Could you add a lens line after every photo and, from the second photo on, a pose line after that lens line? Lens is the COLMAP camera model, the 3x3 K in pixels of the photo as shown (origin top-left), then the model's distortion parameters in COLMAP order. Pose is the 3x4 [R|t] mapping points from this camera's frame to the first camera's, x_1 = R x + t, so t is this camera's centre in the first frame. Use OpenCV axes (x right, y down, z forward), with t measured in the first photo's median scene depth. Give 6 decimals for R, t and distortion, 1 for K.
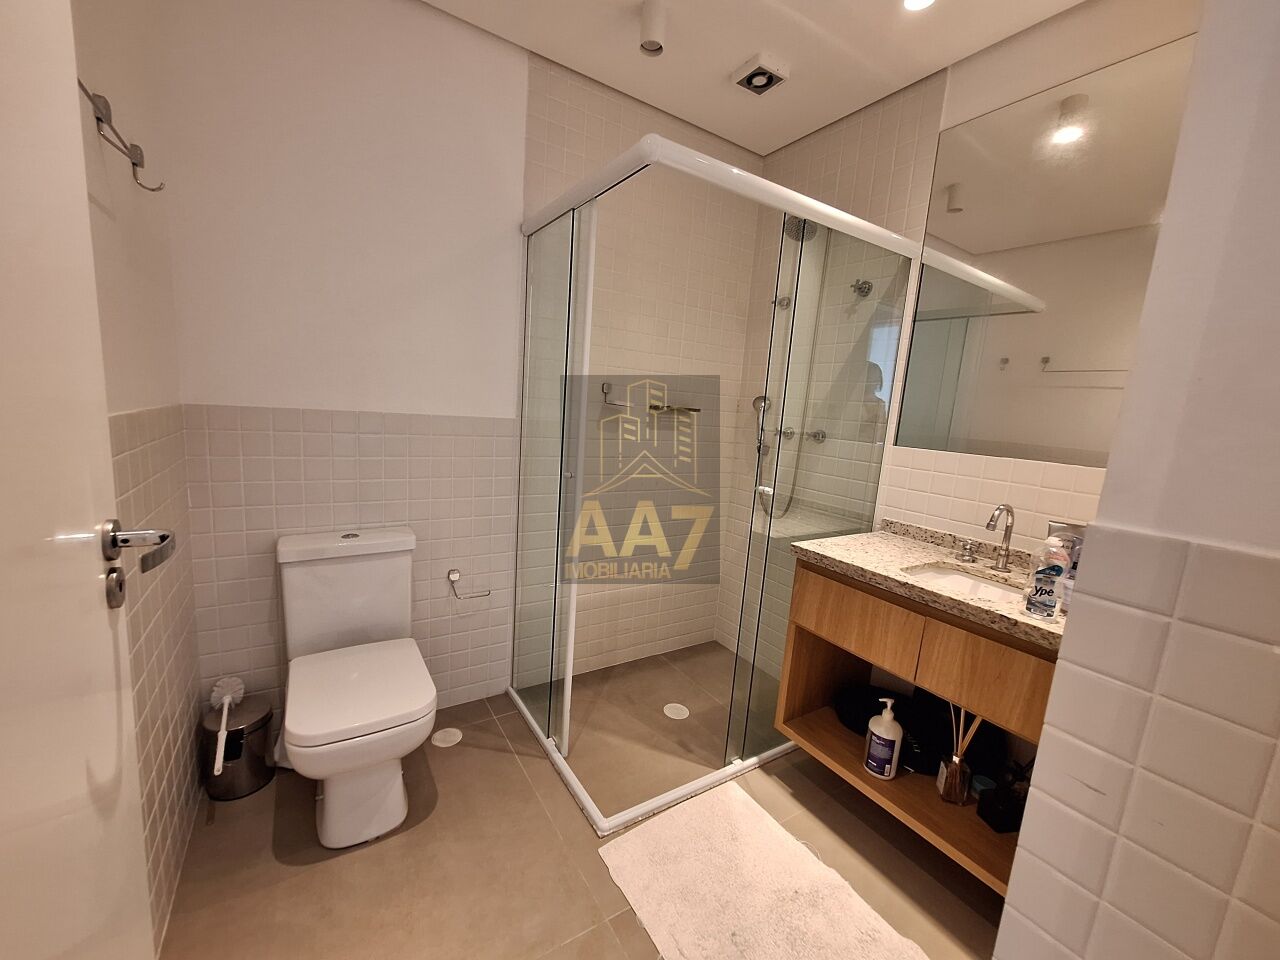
lens RADIAL K [[505.5, 0, 637.8], [0, 505.5, 481.8], [0, 0, 1]] dist [-0.001071, 0.000535]
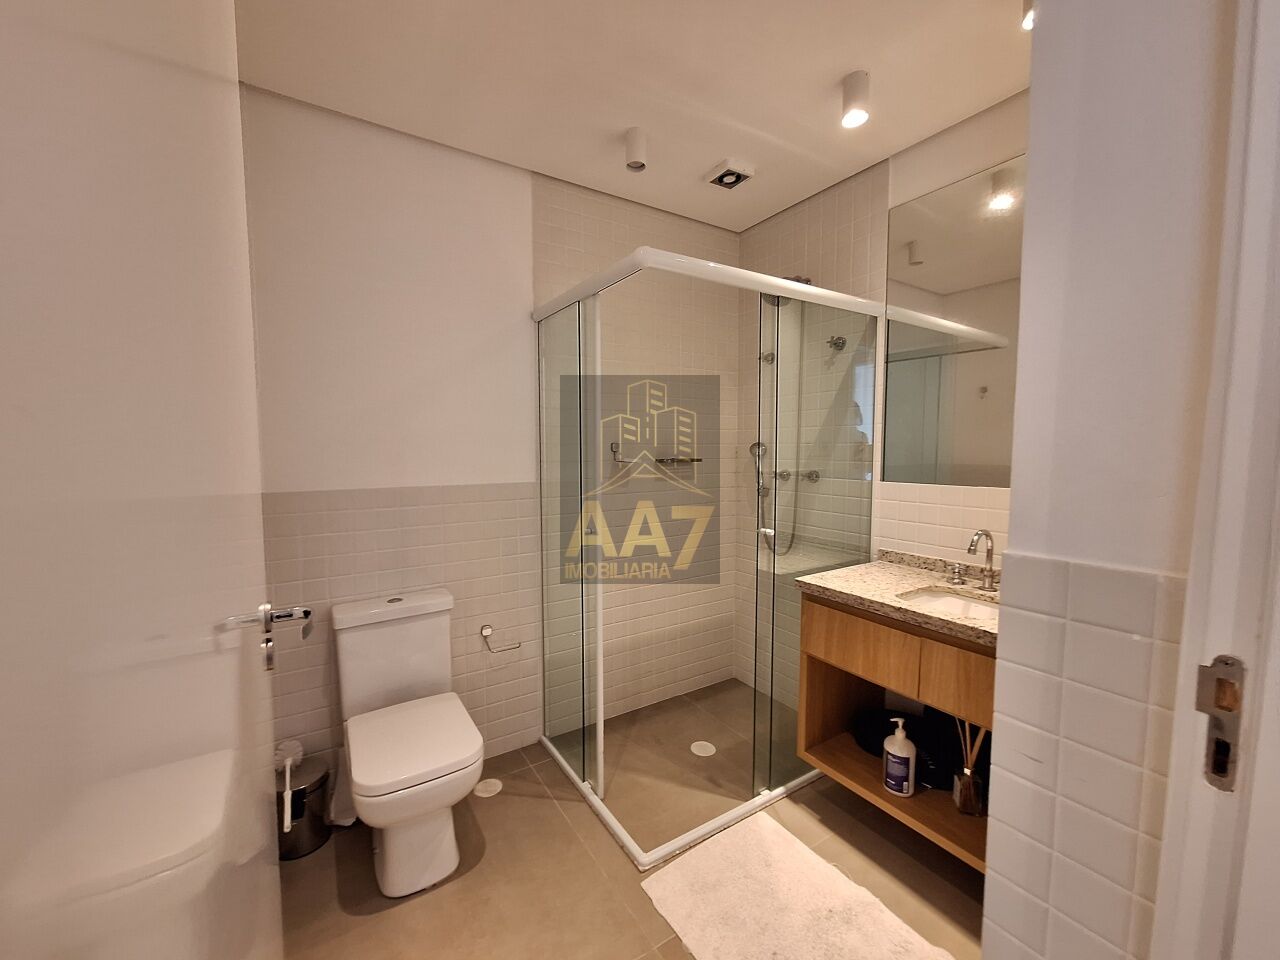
lens RADIAL K [[505.5, 0, 637.2], [0, 505.5, 479.9], [0, 0, 1]] dist [-0.001071, 0.000535]
pose [[0.997327, -0.072758, -0.006742, -0.015029], [0.071879, 0.993480, -0.088489, -0.018509], [0.013137, 0.087768, 0.996054, -0.115553]]
